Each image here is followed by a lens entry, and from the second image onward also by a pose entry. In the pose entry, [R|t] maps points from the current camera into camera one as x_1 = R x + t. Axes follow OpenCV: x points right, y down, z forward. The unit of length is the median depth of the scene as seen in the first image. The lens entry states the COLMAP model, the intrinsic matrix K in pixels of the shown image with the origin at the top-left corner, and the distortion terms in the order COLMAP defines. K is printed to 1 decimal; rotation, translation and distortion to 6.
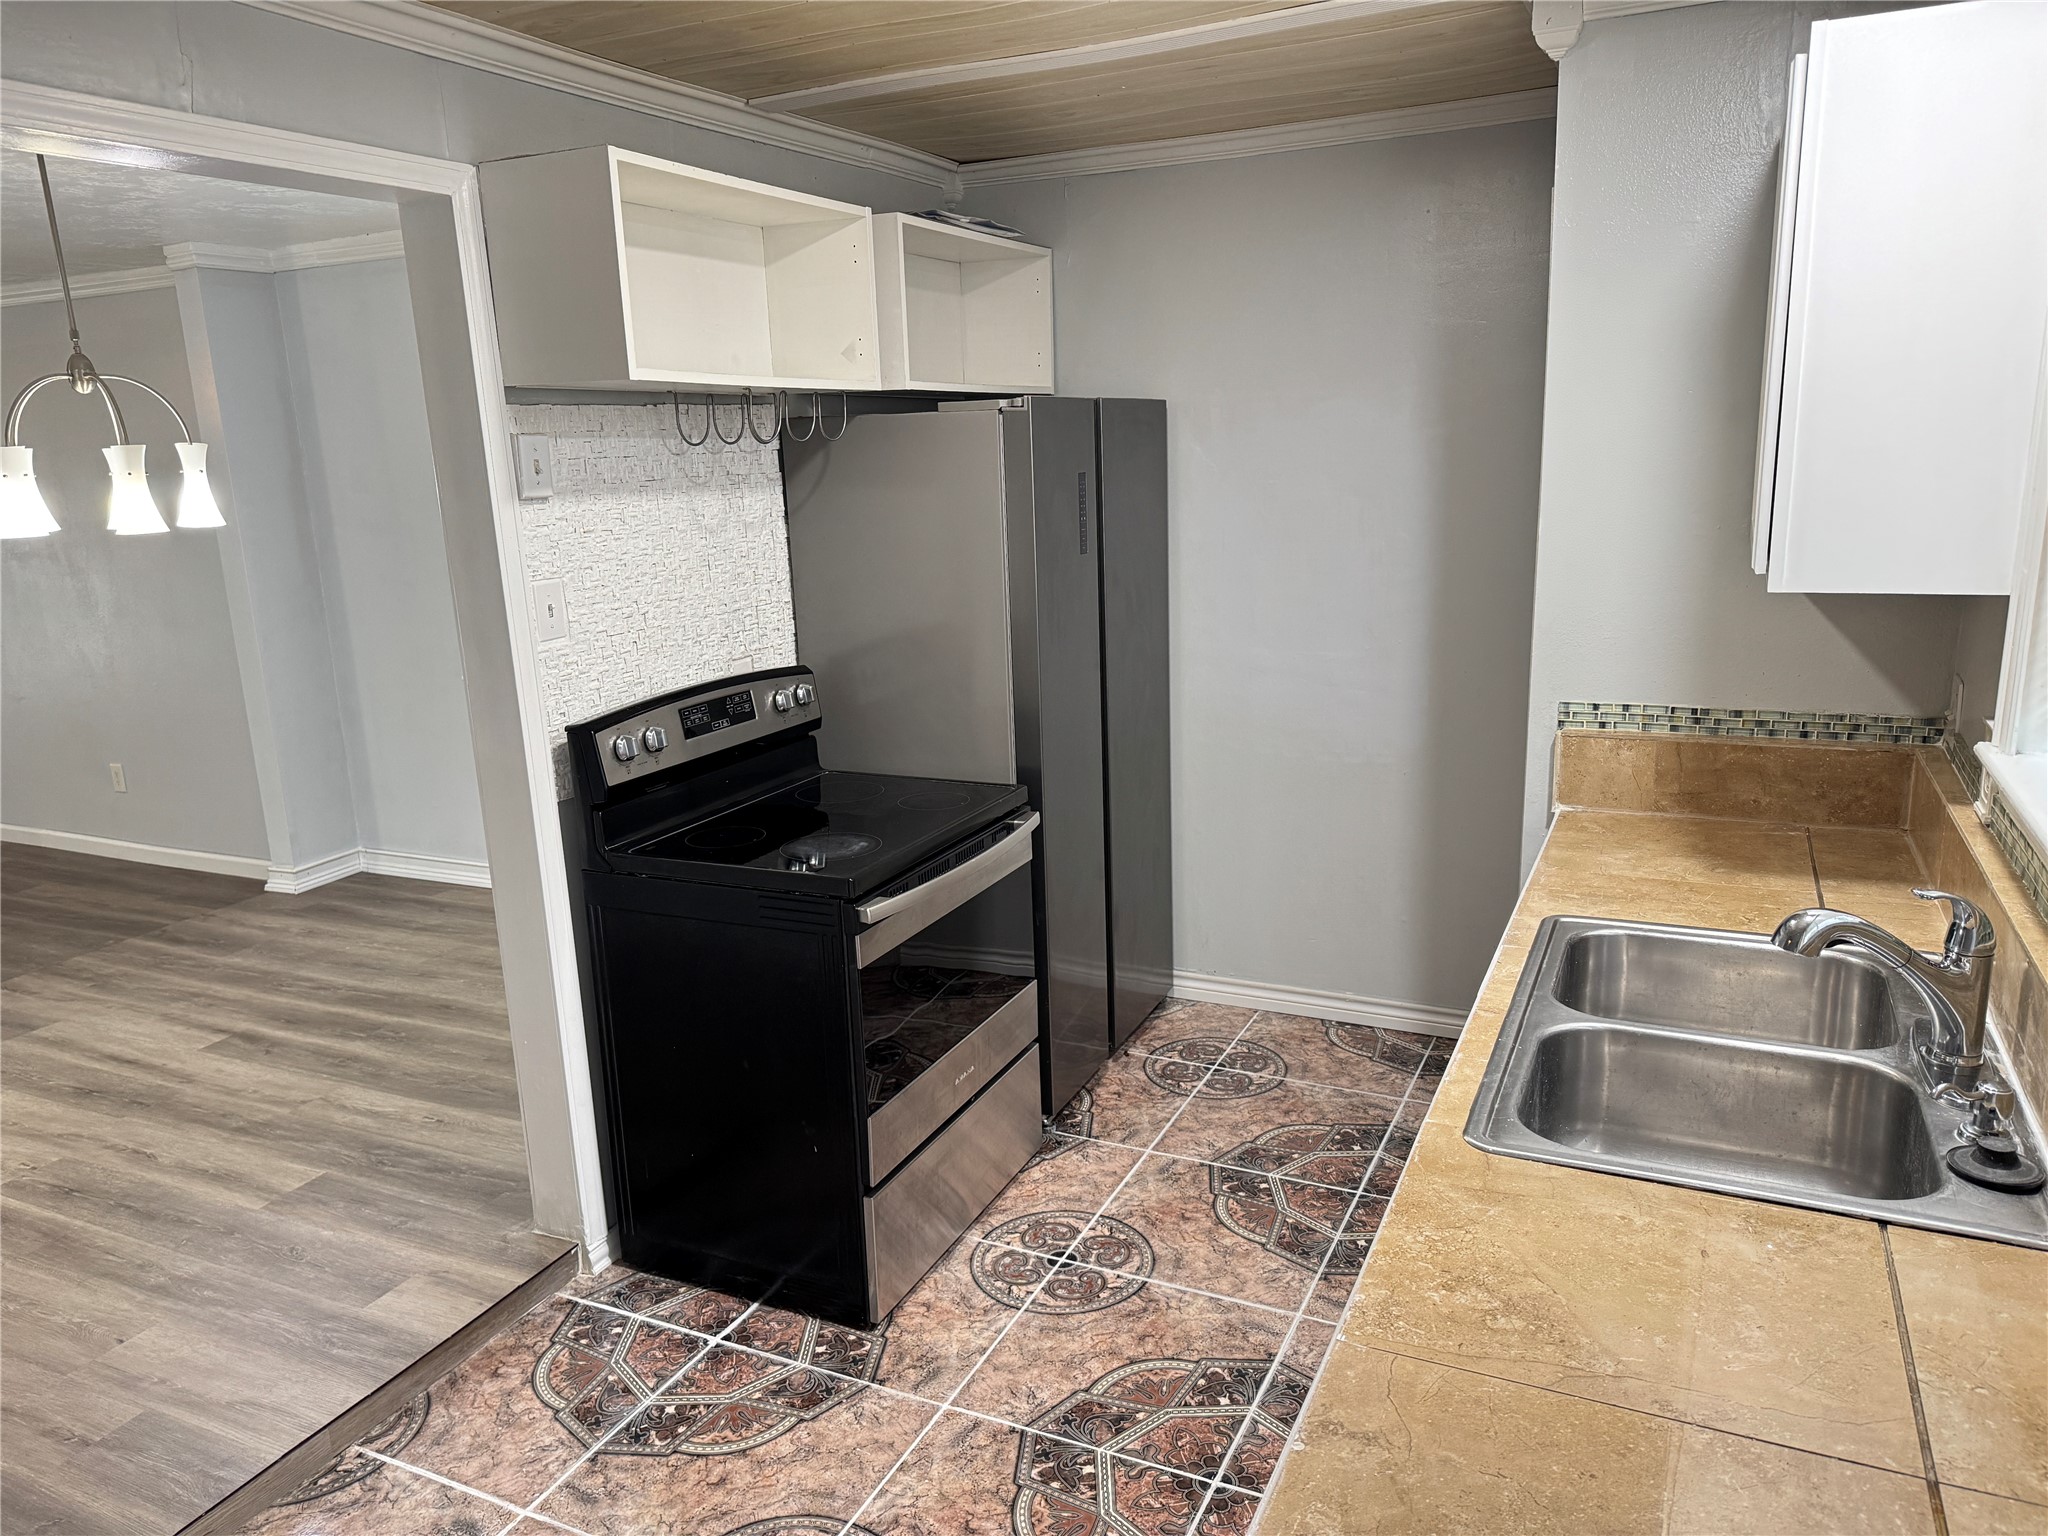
lens RADIAL K [[1431.6, 0, 1021.6], [0, 1431.6, 778.1], [0, 0, 1]] dist [0.075820, -0.103499]
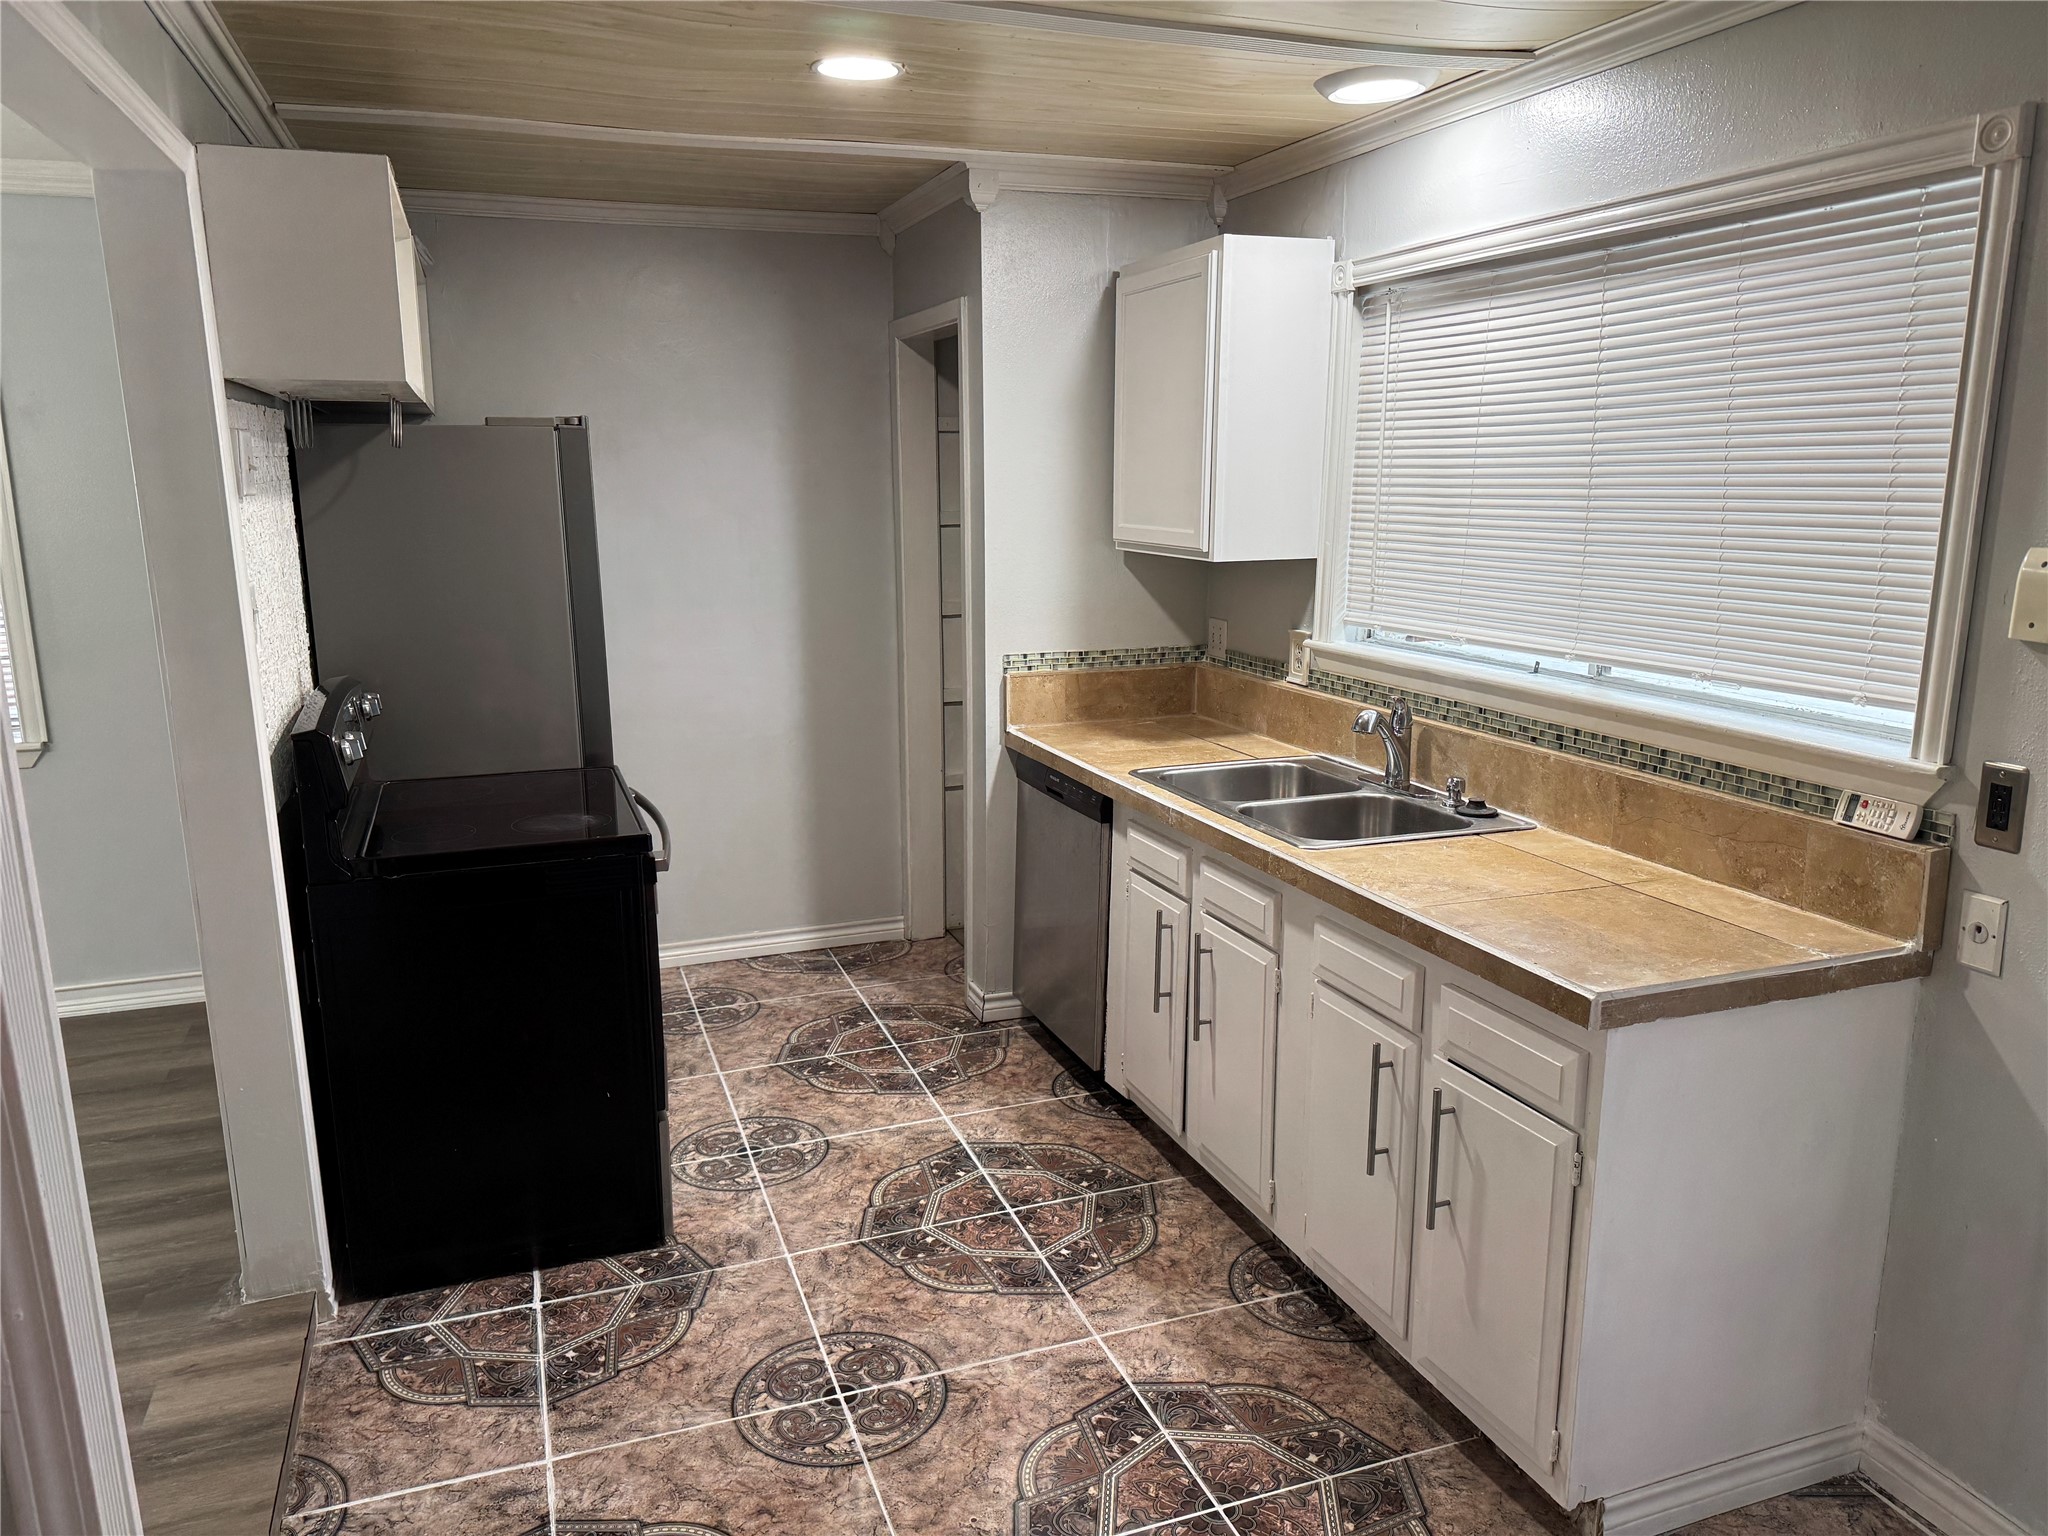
lens RADIAL K [[1427.2, 0, 1024.5], [0, 1427.2, 782.0], [0, 0, 1]] dist [0.133450, -0.223187]
pose [[0.697664, -0.121055, 0.706123, -0.603828], [0.143561, 0.989252, 0.027752, 0.034602], [-0.701894, 0.082009, 0.707545, -0.015389]]
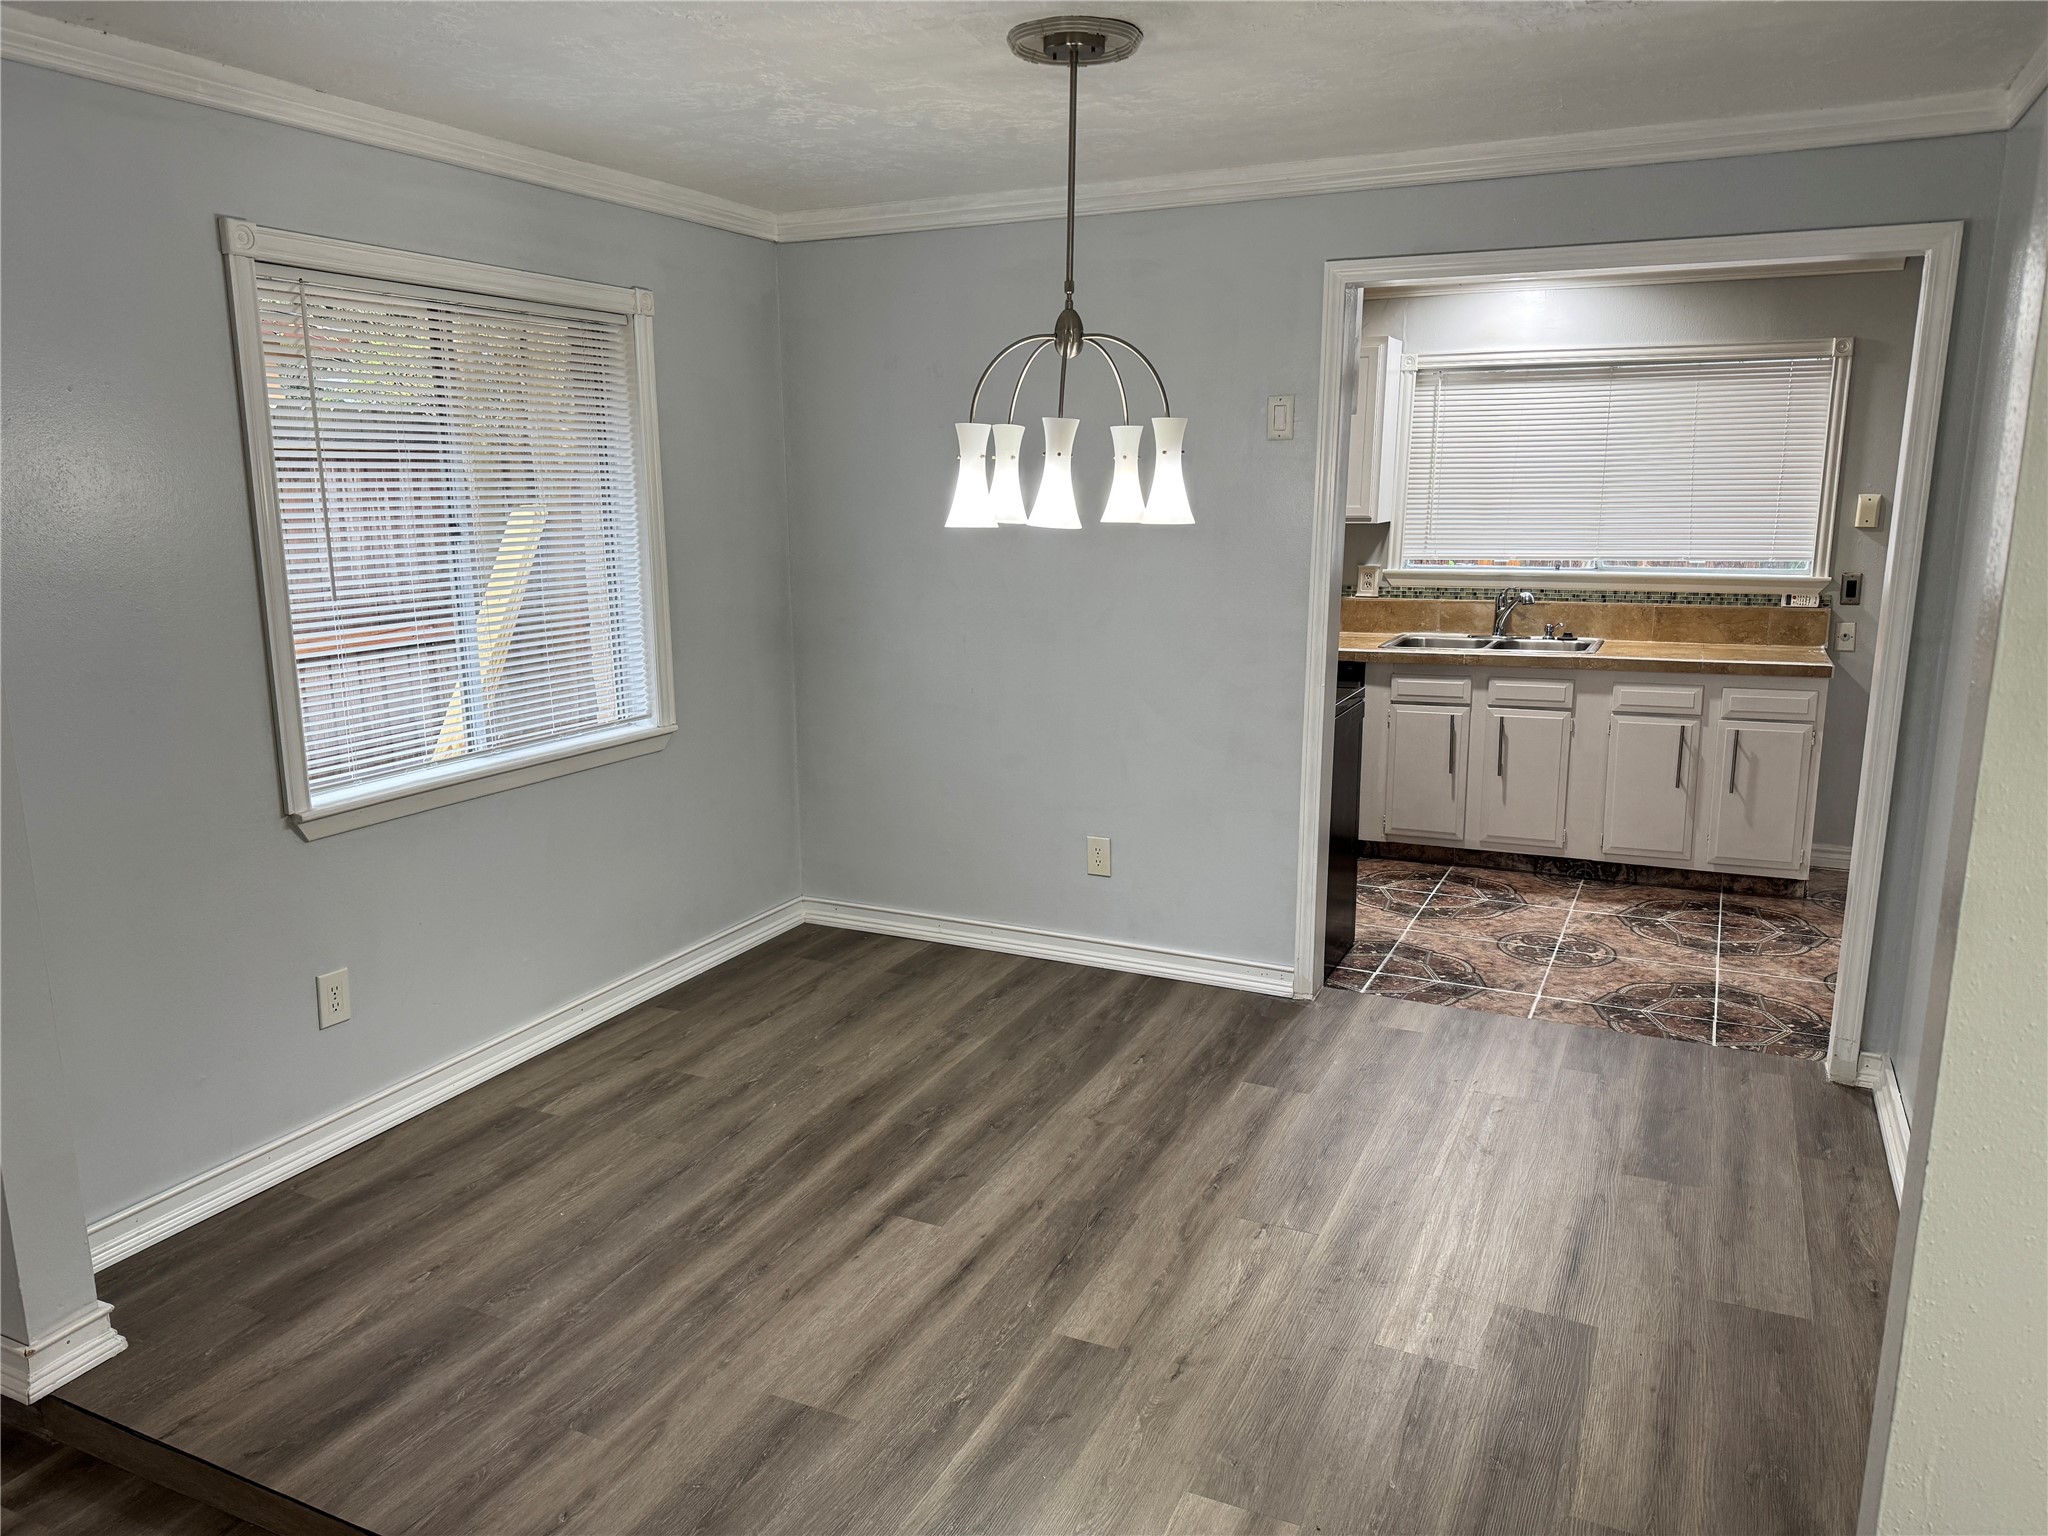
lens RADIAL K [[1427.2, 0, 1024.5], [0, 1427.2, 782.0], [0, 0, 1]] dist [0.133450, -0.223187]
pose [[-0.004061, -0.173789, 0.984775, -1.703009], [0.232823, 0.957555, 0.169946, -0.200765], [-0.972511, 0.229968, 0.036573, 1.182932]]
